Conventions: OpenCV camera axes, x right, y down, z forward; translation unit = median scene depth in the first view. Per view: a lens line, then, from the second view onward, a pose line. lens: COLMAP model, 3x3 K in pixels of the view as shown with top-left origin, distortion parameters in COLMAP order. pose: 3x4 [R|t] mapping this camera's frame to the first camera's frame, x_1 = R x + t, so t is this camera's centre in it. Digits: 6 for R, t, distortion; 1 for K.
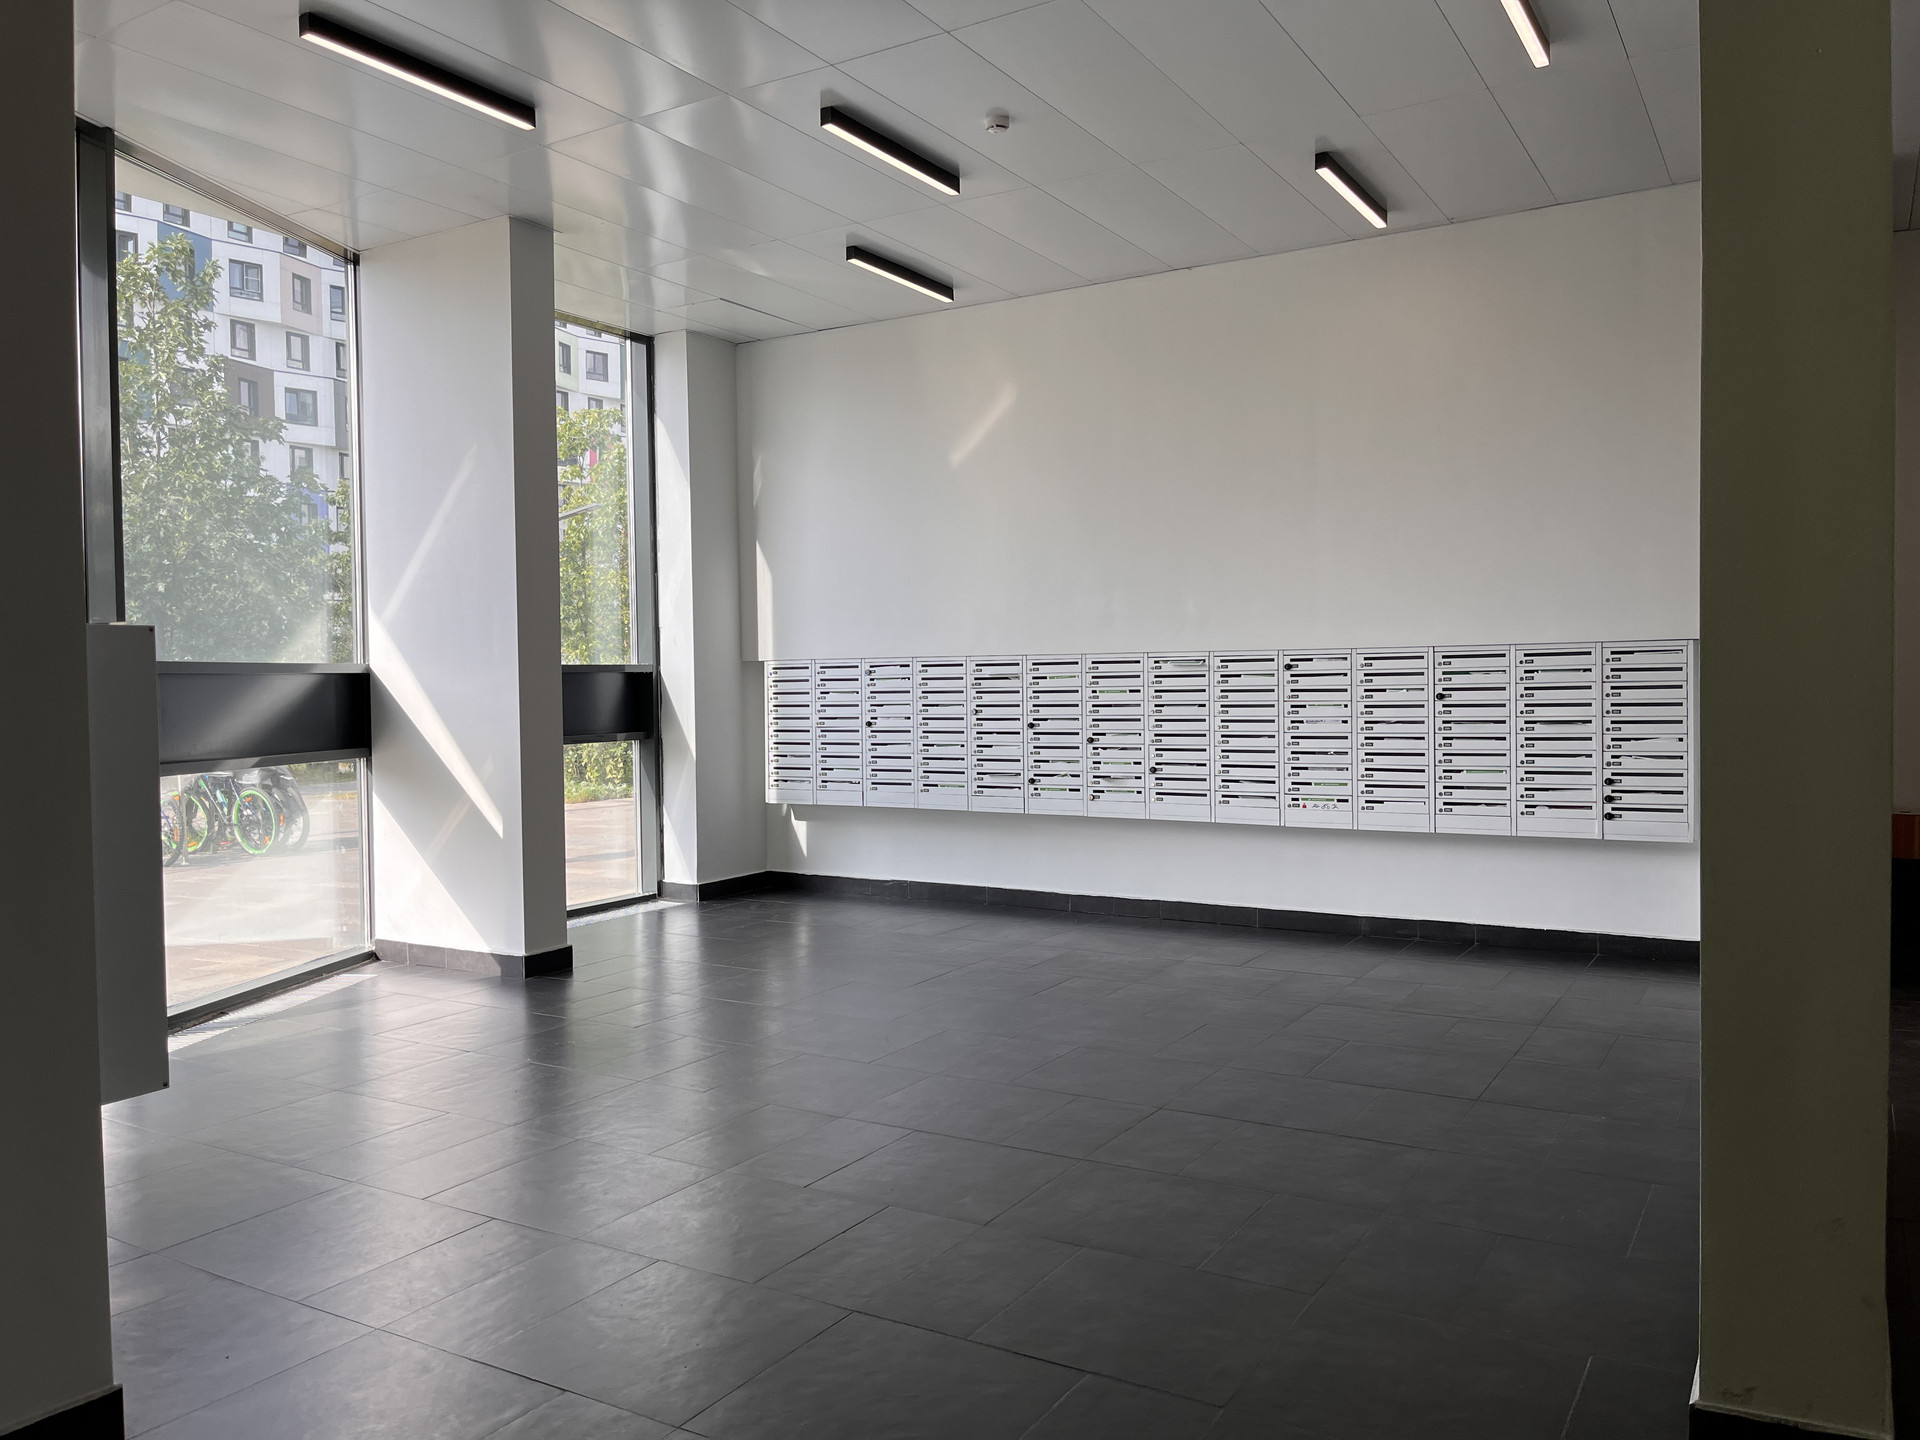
lens RADIAL K [[1372.9, 0, 960.0], [0, 1372.9, 720.0], [0, 0, 1]] dist [0.008233, -0.075498]
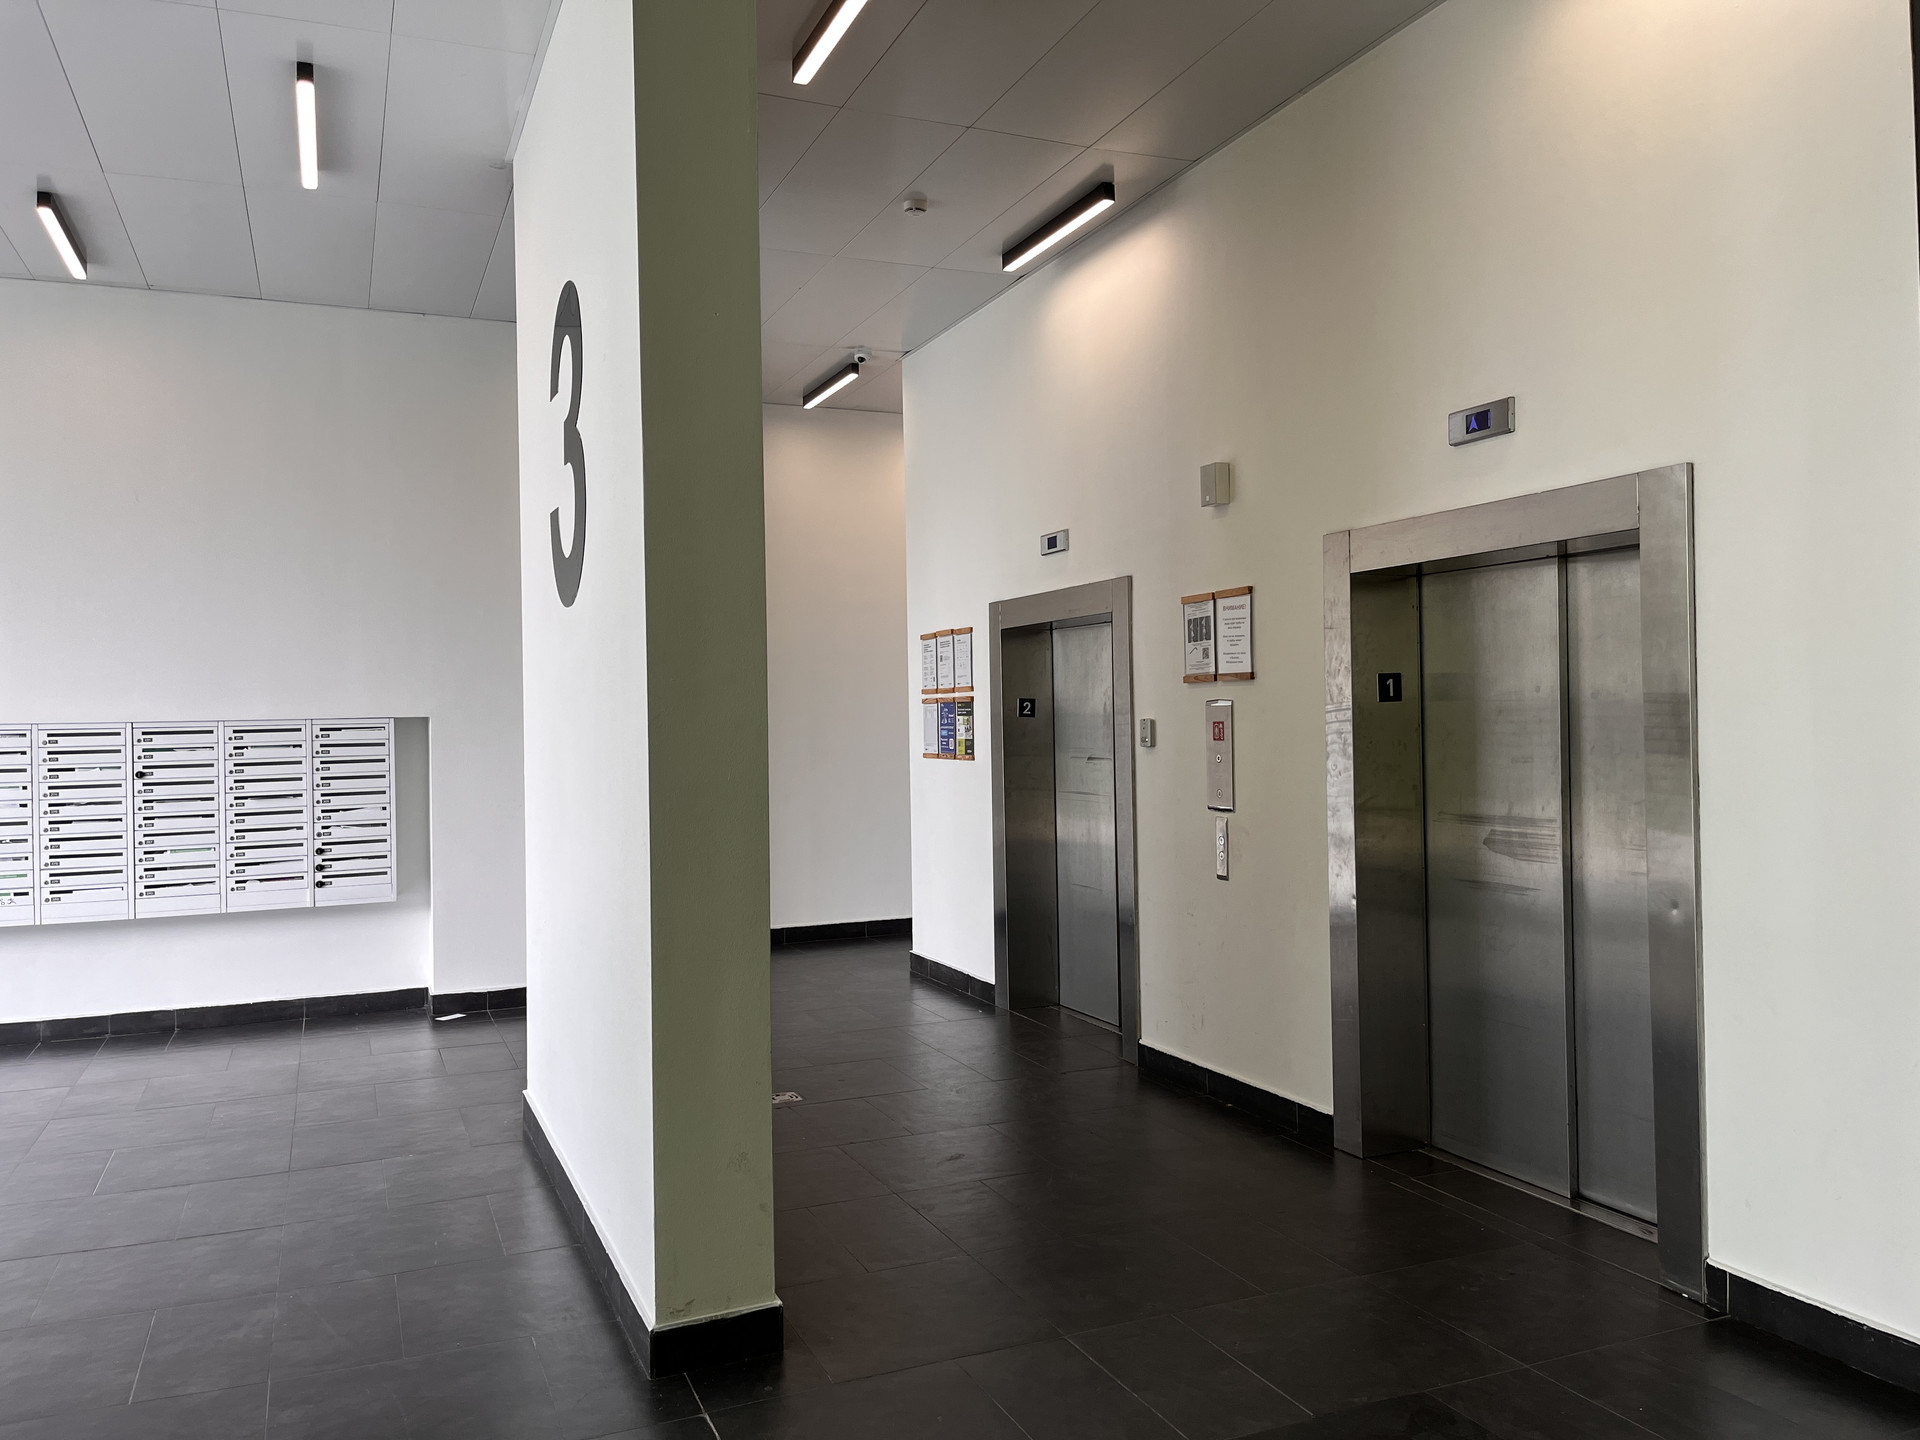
lens RADIAL K [[1372.9, 0, 960.0], [0, 1372.9, 720.0], [0, 0, 1]] dist [0.008233, -0.075498]
pose [[0.561110, 0.002256, 0.827738, -0.118655], [0.035734, 0.998998, -0.026946, -0.009659], [-0.826969, 0.044698, 0.560468, -0.003322]]
